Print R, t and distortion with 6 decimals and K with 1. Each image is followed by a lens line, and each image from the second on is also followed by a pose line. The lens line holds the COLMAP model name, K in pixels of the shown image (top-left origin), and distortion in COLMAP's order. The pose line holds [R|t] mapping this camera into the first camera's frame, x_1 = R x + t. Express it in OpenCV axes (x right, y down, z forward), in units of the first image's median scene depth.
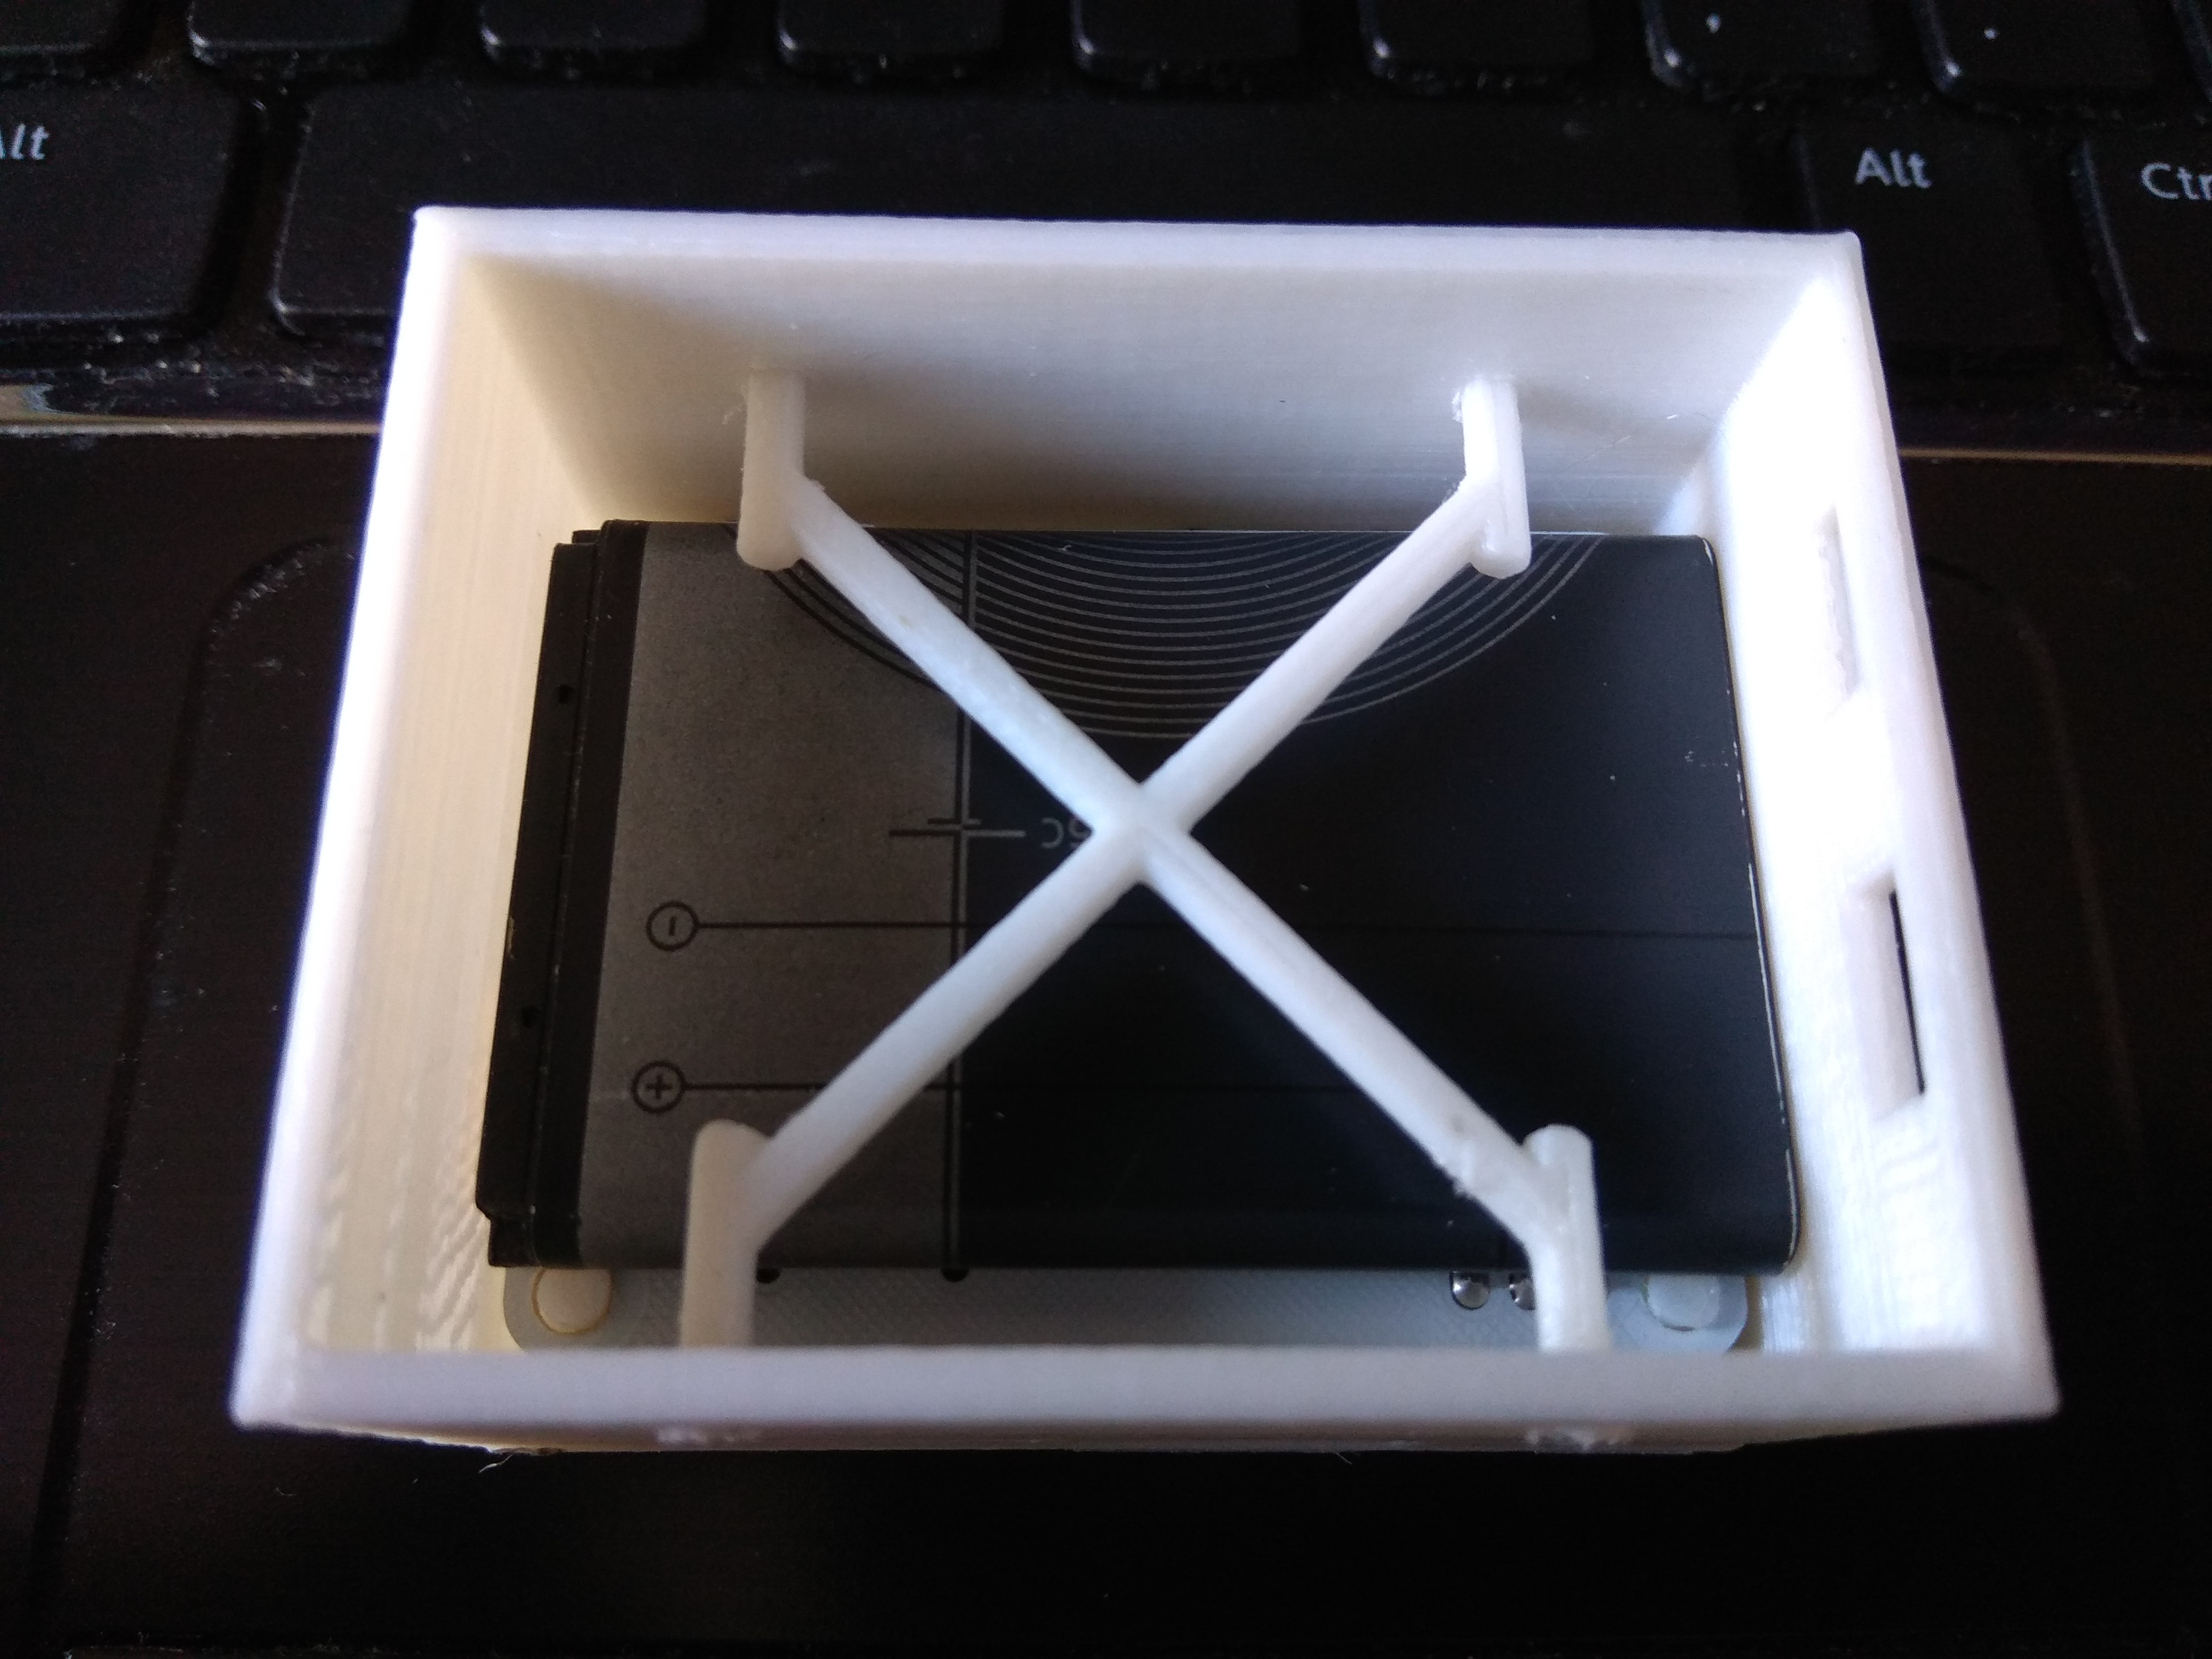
lens RADIAL K [[1862.8, 0, 1086.5], [0, 1862.8, 849.2], [0, 0, 1]] dist [0.018752, -0.119679]
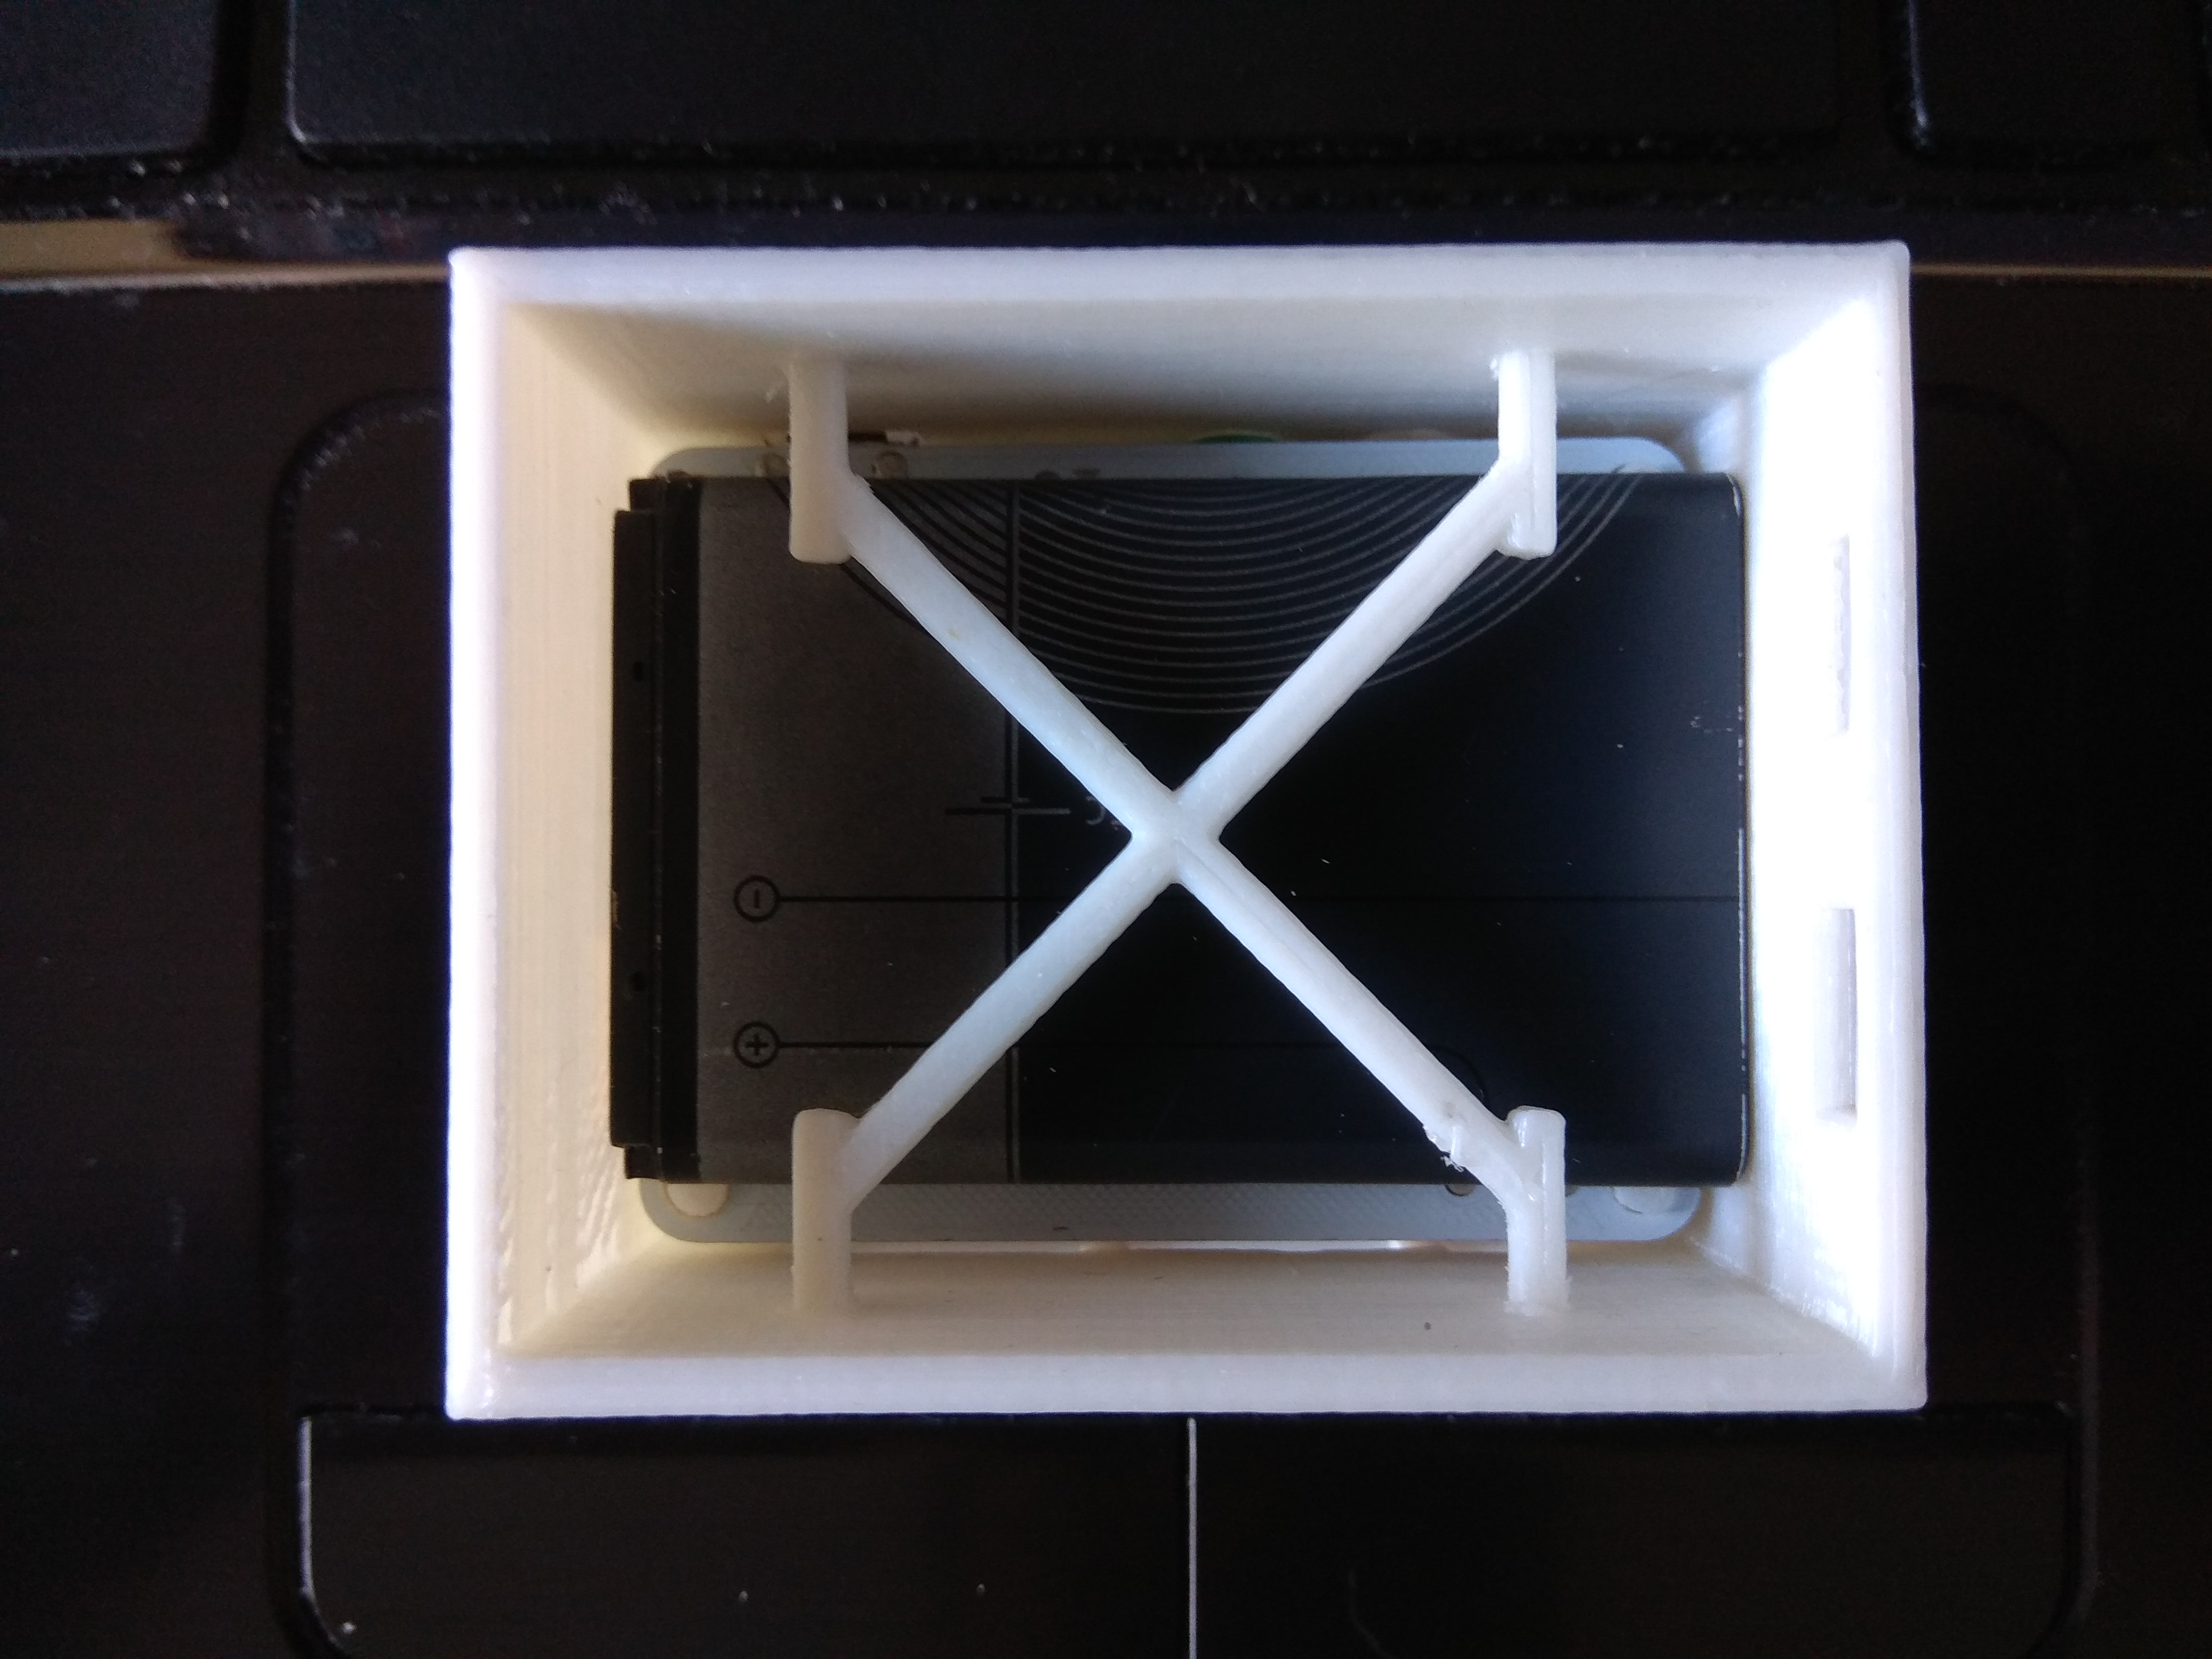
lens RADIAL K [[1862.8, 0, 1082.0], [0, 1862.8, 874.0], [0, 0, 1]] dist [0.018752, -0.119679]
pose [[0.999248, -0.005688, -0.038342, 0.012416], [0.018171, 0.942481, 0.333766, -0.272733], [0.034238, -0.334212, 0.941876, -0.032747]]
